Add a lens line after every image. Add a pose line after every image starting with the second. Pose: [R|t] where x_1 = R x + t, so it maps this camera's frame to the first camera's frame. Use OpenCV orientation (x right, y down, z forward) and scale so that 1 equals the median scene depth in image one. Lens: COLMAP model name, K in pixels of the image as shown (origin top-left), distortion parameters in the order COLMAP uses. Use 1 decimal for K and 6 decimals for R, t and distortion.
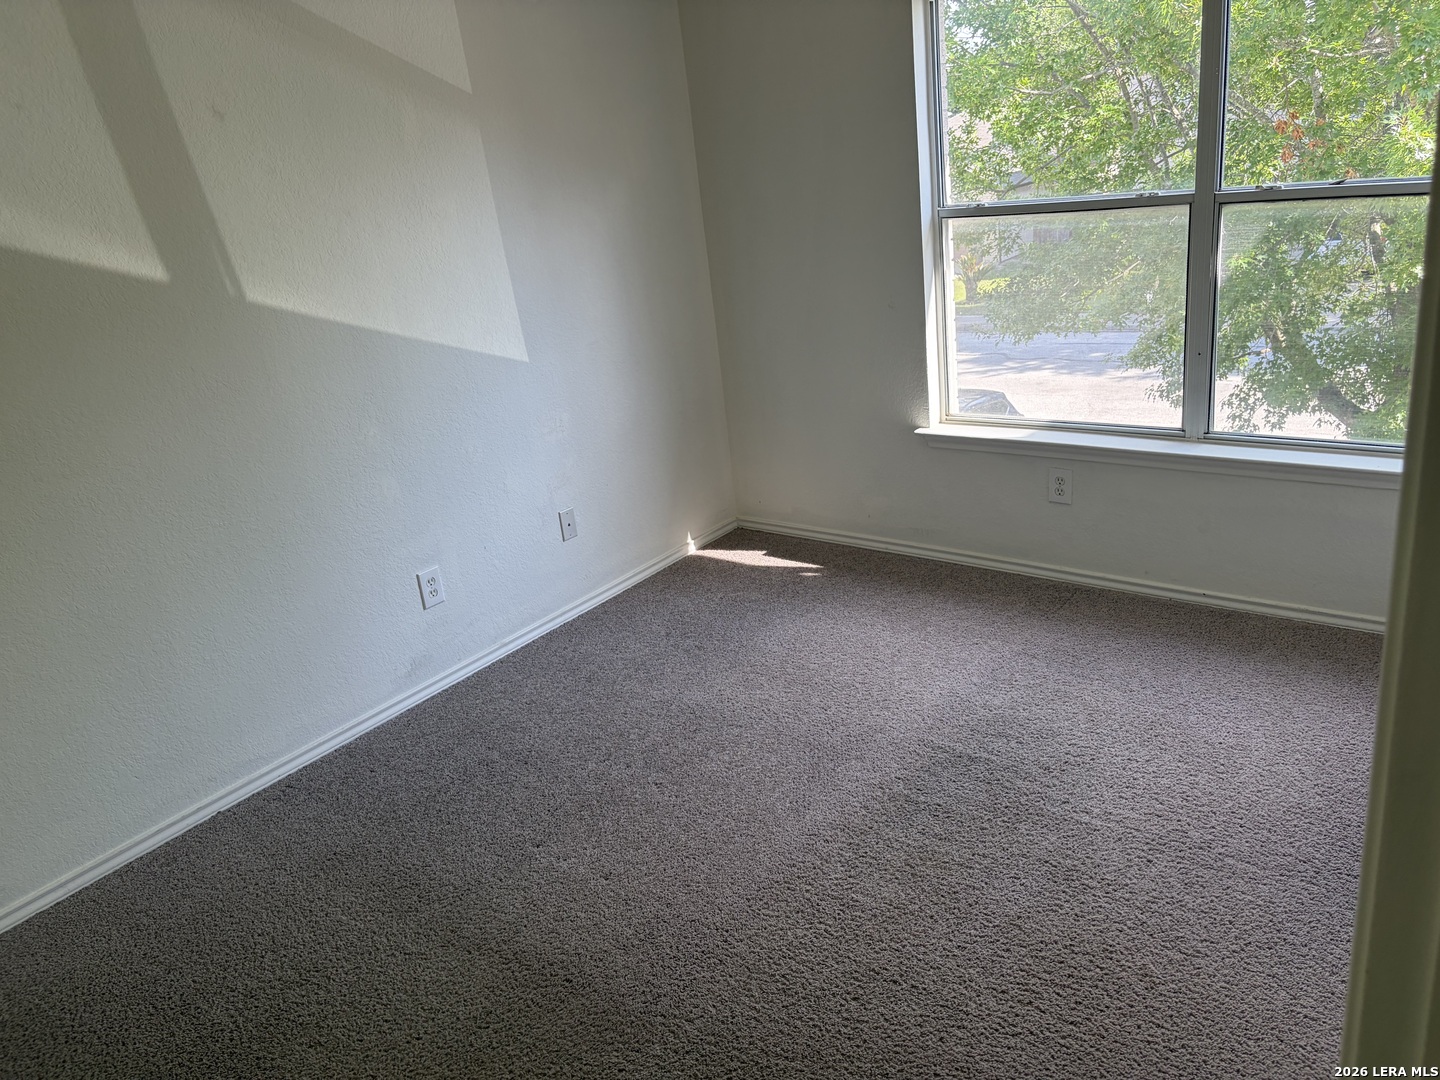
lens RADIAL K [[1091.2, 0, 720.3], [0, 1091.2, 533.6], [0, 0, 1]] dist [0.044305, -0.050135]
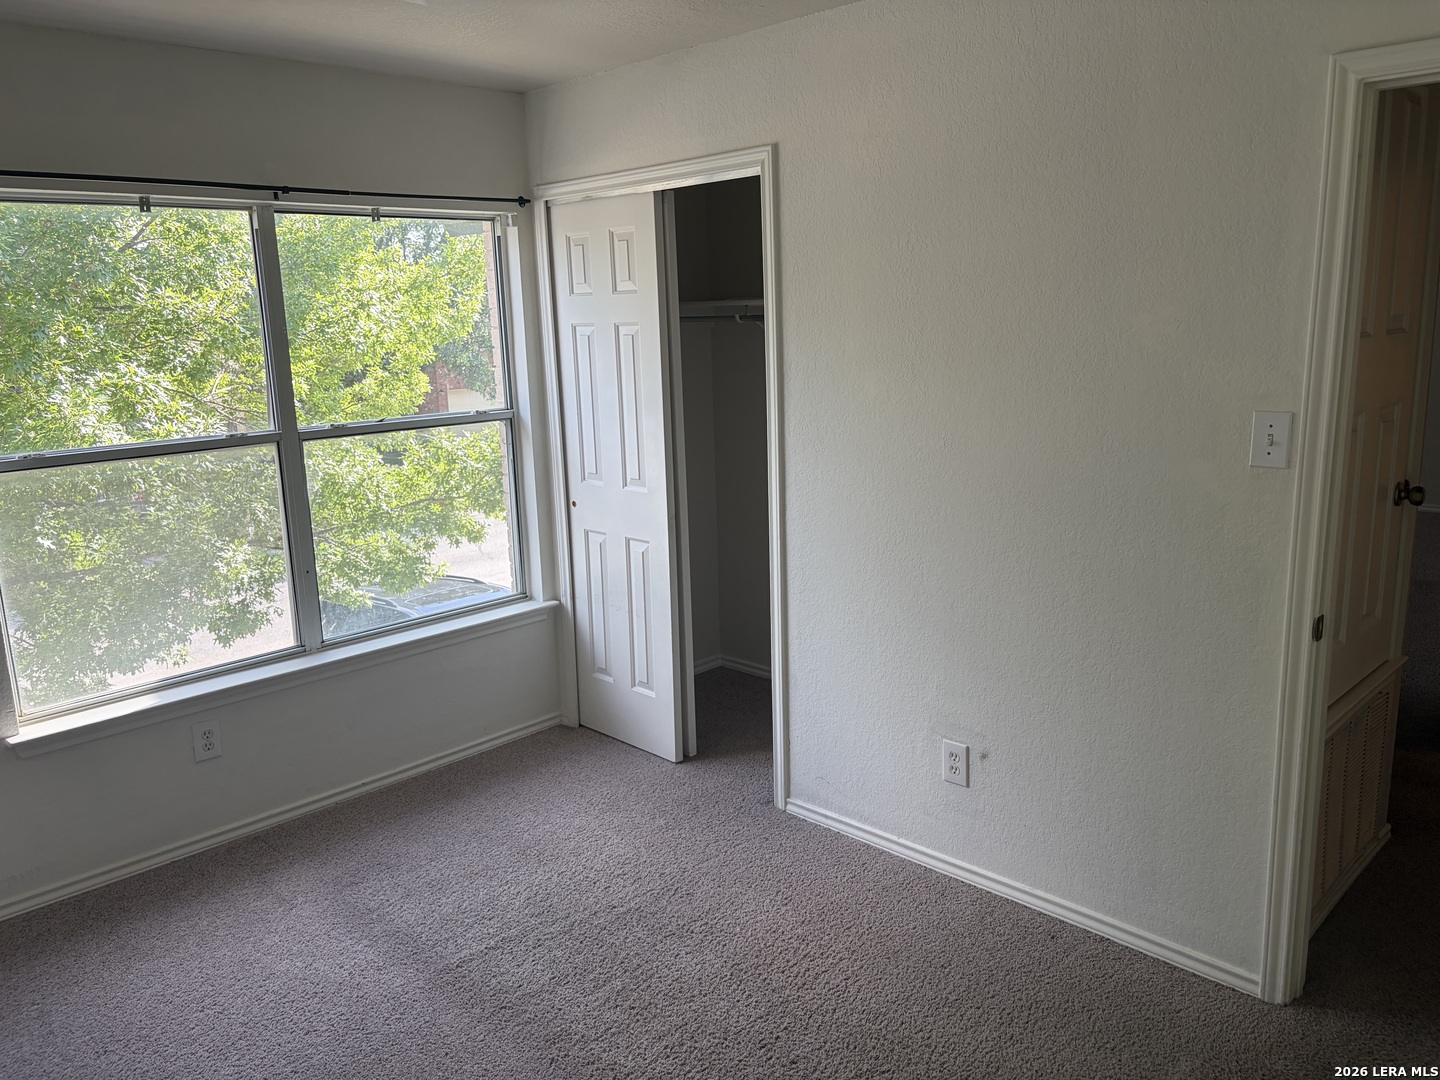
lens RADIAL K [[1091.2, 0, 722.0], [0, 1091.2, 545.1], [0, 0, 1]] dist [0.044305, -0.050135]
pose [[0.105989, -0.097884, 0.989538, -0.567020], [0.362289, 0.930544, 0.053244, -0.093020], [-0.926020, 0.352855, 0.134090, 0.443167]]
